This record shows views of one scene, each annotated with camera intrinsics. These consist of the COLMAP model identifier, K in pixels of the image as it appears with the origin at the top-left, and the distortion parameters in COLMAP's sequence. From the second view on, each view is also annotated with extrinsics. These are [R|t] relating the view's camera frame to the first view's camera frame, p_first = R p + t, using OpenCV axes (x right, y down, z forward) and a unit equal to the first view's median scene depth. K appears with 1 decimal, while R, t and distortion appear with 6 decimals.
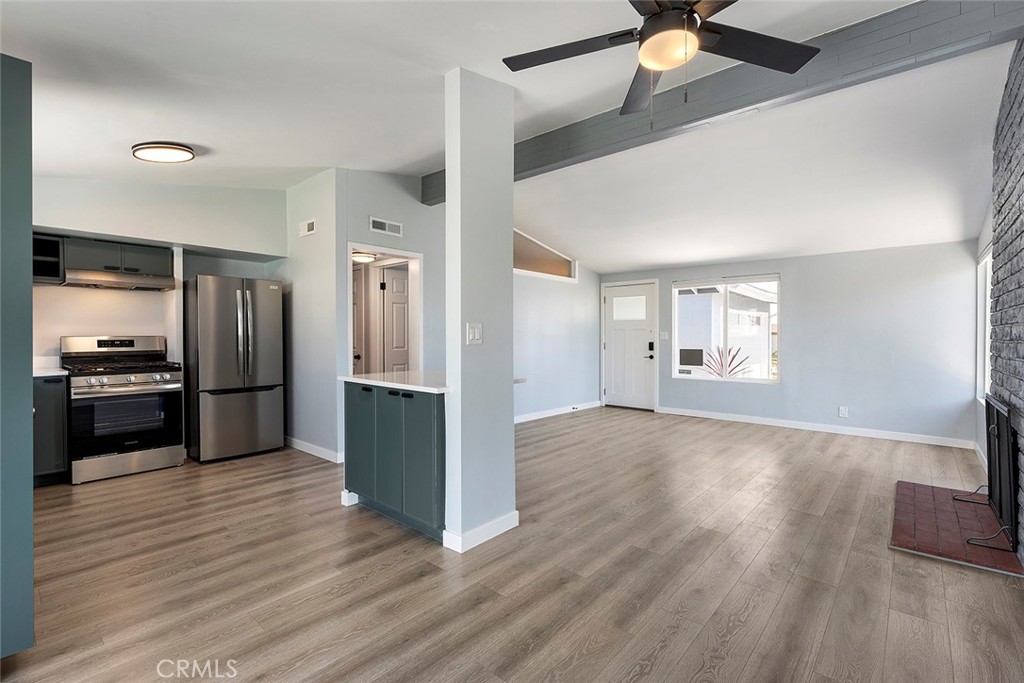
lens RADIAL K [[473.0, 0, 509.0], [0, 473.0, 335.1], [0, 0, 1]] dist [-0.002253, -0.000532]
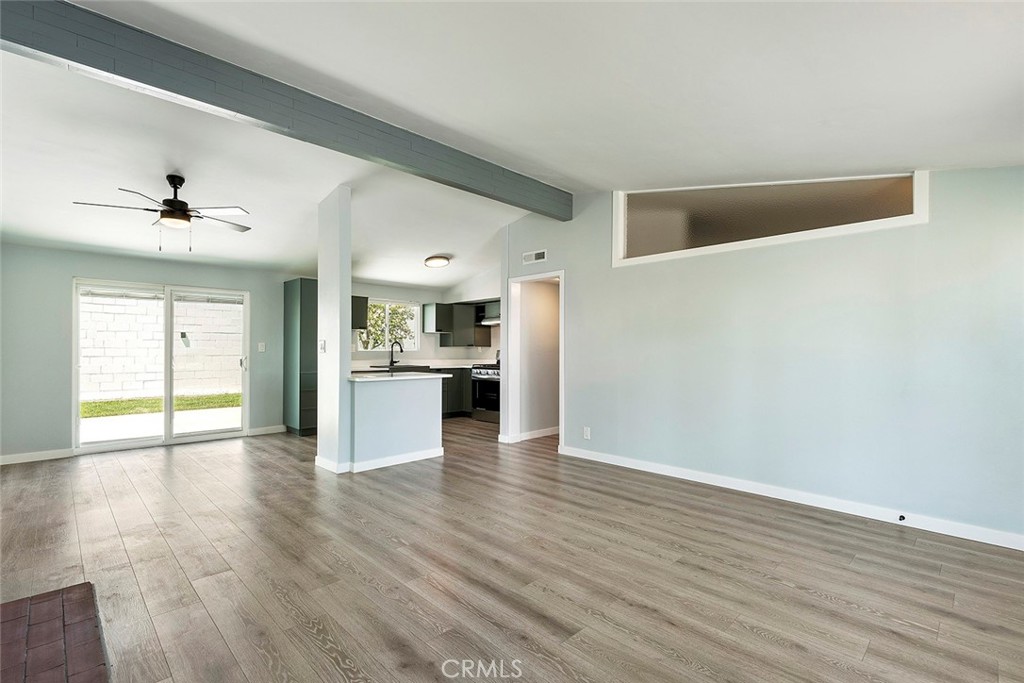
lens RADIAL K [[473.0, 0, 513.1], [0, 473.0, 344.3], [0, 0, 1]] dist [-0.002253, -0.000532]
pose [[-0.090265, -0.017376, -0.995766, 0.622953], [-0.003321, 0.999847, -0.017146, 0.006471], [0.995912, 0.001759, -0.090309, 0.716277]]
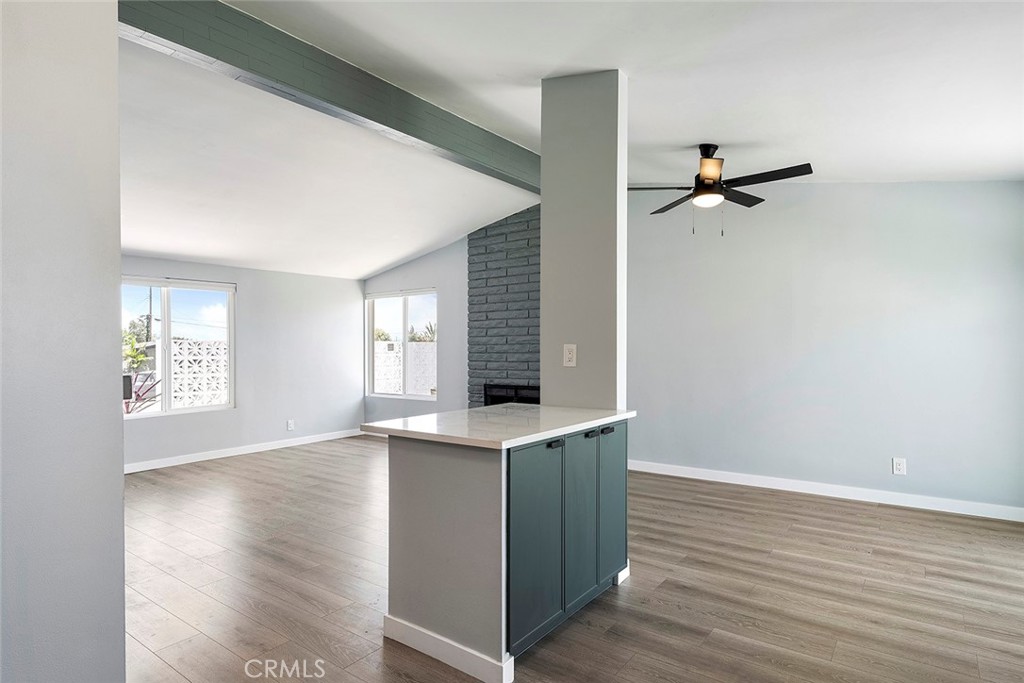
lens RADIAL K [[538.8, 0, 516.2], [0, 538.8, 341.6], [0, 0, 1]] dist [-0.004981, -0.000730]
pose [[-0.070394, 0.004418, 0.997509, -0.443457], [0.018255, 0.999828, -0.003140, -0.010344], [-0.997352, 0.017988, -0.070463, 0.478303]]
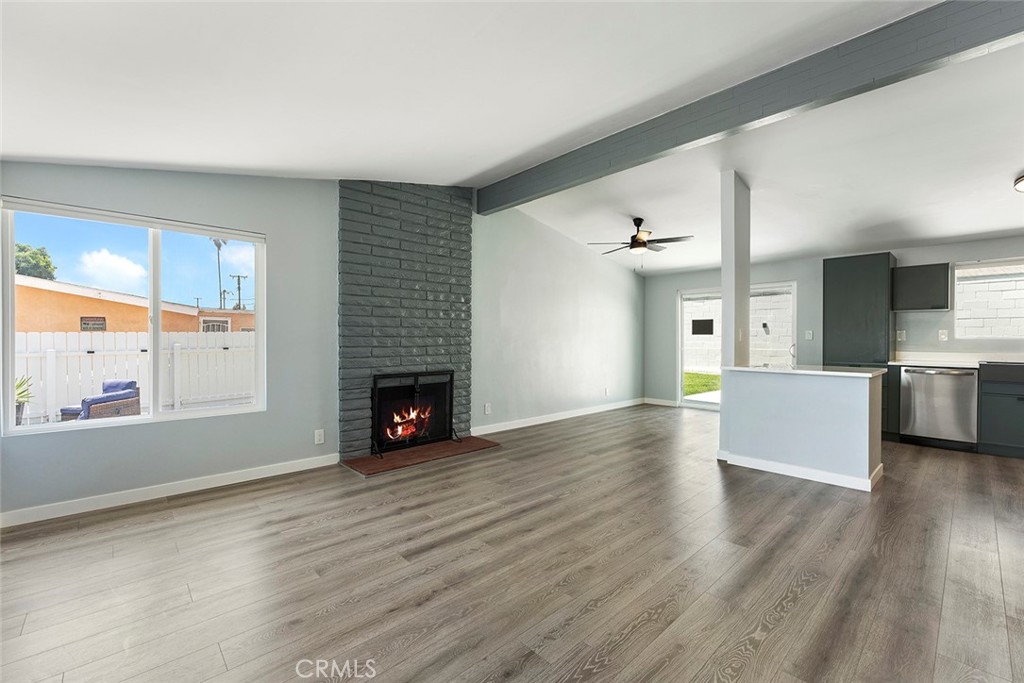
lens RADIAL K [[425.6, 0, 511.0], [0, 425.6, 341.1], [0, 0, 1]] dist [0.000681, 0.000000]
pose [[-0.992787, -0.006485, 0.119712, 0.221943], [-0.005170, 0.999923, 0.011292, 0.003613], [-0.119776, 0.010592, -0.992744, 1.035814]]
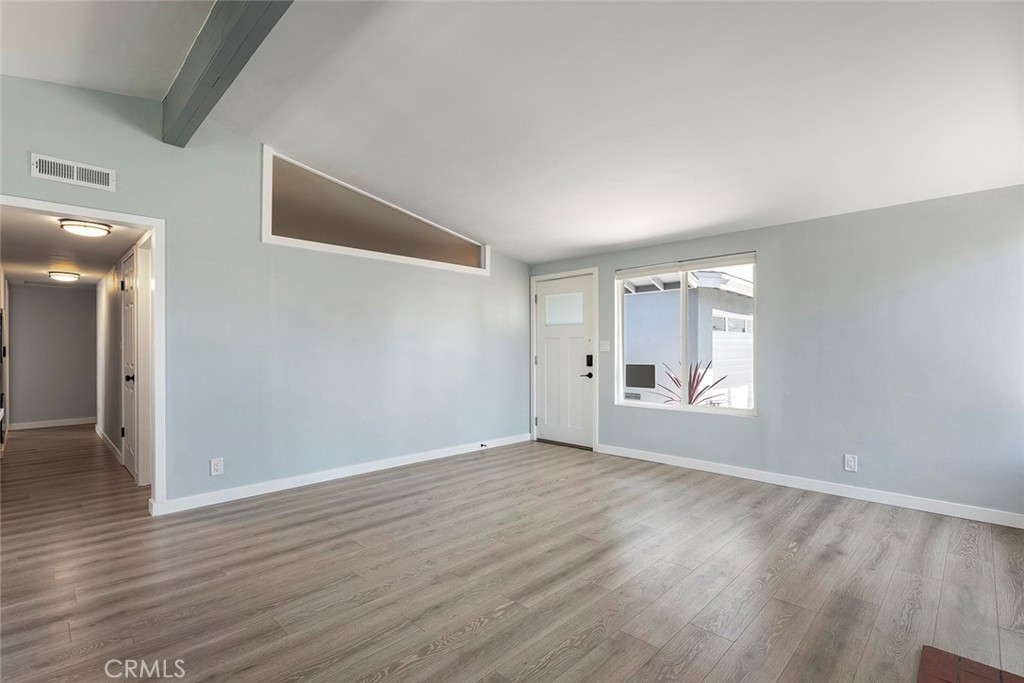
lens RADIAL K [[473.0, 0, 519.8], [0, 473.0, 349.0], [0, 0, 1]] dist [-0.002253, -0.000532]
pose [[0.998340, -0.005028, -0.057384, 0.246815], [0.005118, 0.999986, 0.001422, 0.004330], [0.057376, -0.001713, 0.998351, 0.278839]]
